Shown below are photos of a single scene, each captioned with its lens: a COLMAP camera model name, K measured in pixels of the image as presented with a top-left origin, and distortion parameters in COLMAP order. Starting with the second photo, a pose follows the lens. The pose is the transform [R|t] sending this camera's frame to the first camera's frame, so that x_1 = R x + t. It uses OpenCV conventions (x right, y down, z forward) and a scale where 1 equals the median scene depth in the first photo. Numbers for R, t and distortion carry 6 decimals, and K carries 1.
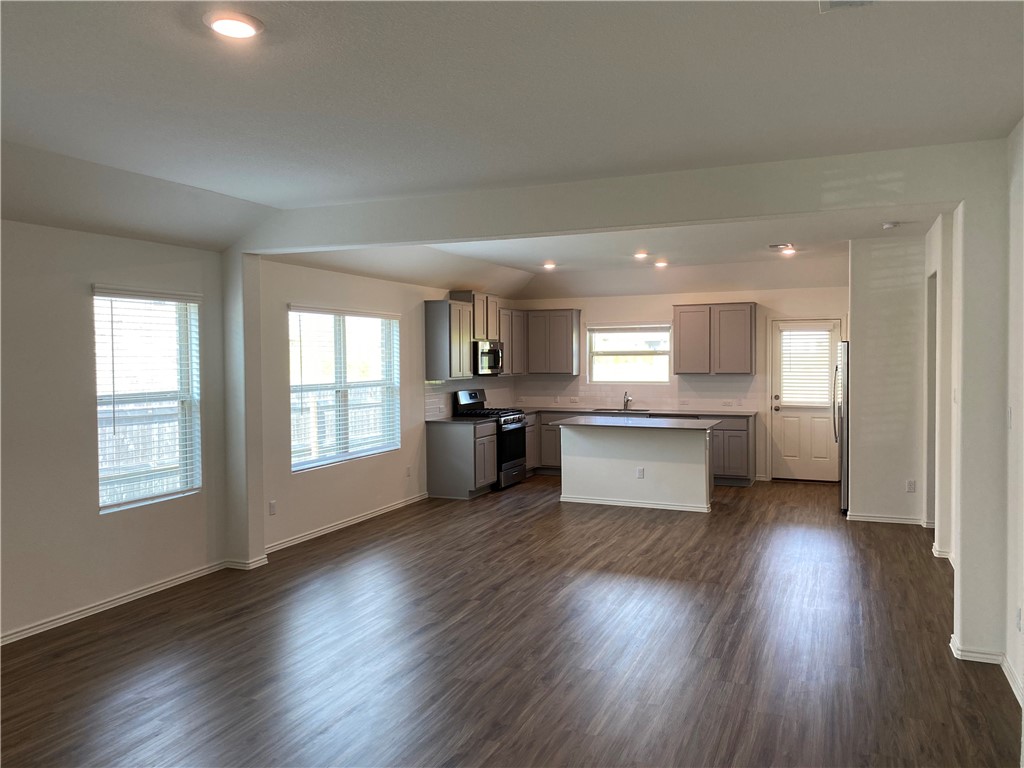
lens RADIAL K [[767.6, 0, 512.0], [0, 767.6, 384.0], [0, 0, 1]] dist [0.109550, -0.000978]
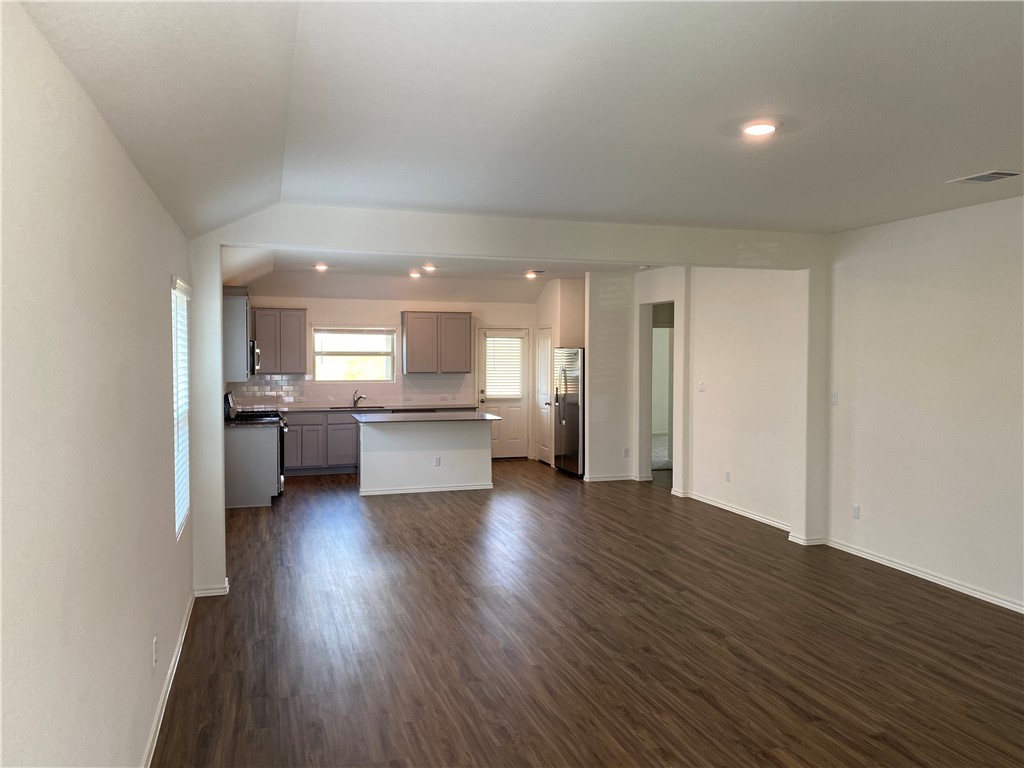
lens RADIAL K [[767.6, 0, 512.0], [0, 767.6, 384.0], [0, 0, 1]] dist [0.109550, -0.000978]
pose [[0.765333, -0.017494, 0.643397, -0.394031], [0.013620, 0.999847, 0.010985, -0.007439], [-0.643490, 0.000356, 0.765454, 0.054592]]
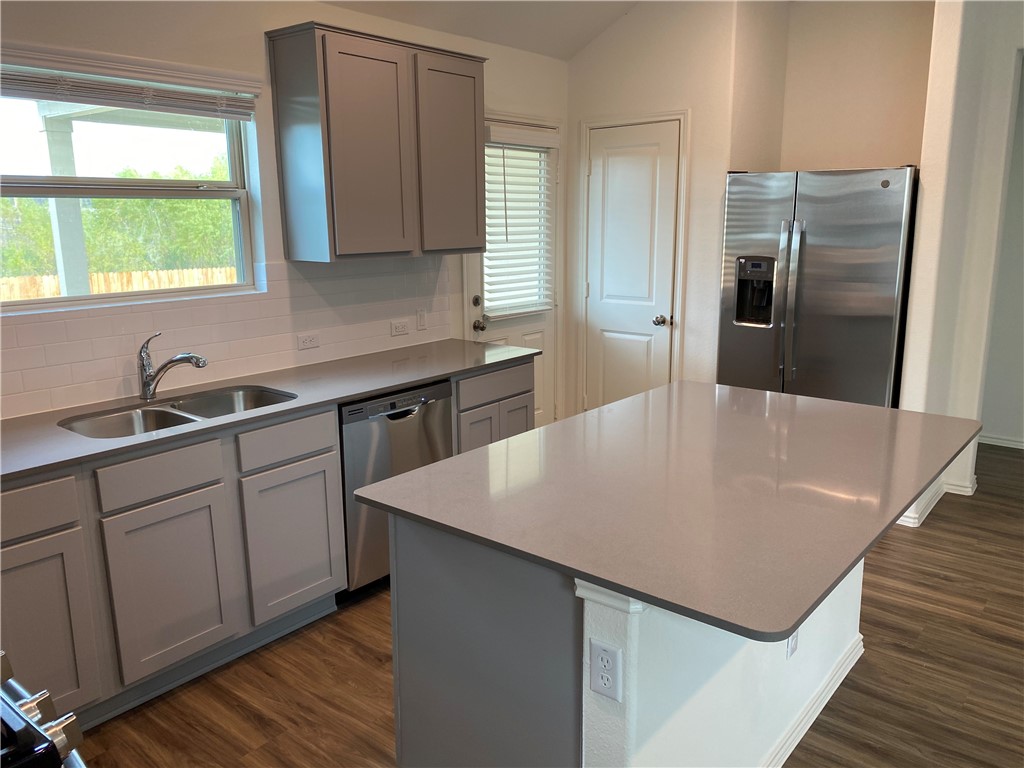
lens RADIAL K [[796.7, 0, 512.0], [0, 796.7, 384.0], [0, 0, 1]] dist [0.045203, 0.008753]
pose [[0.292495, -0.195932, 0.935979, -0.087845], [0.041677, 0.980466, 0.192221, -0.022843], [-0.955359, -0.017215, 0.294947, 0.847193]]
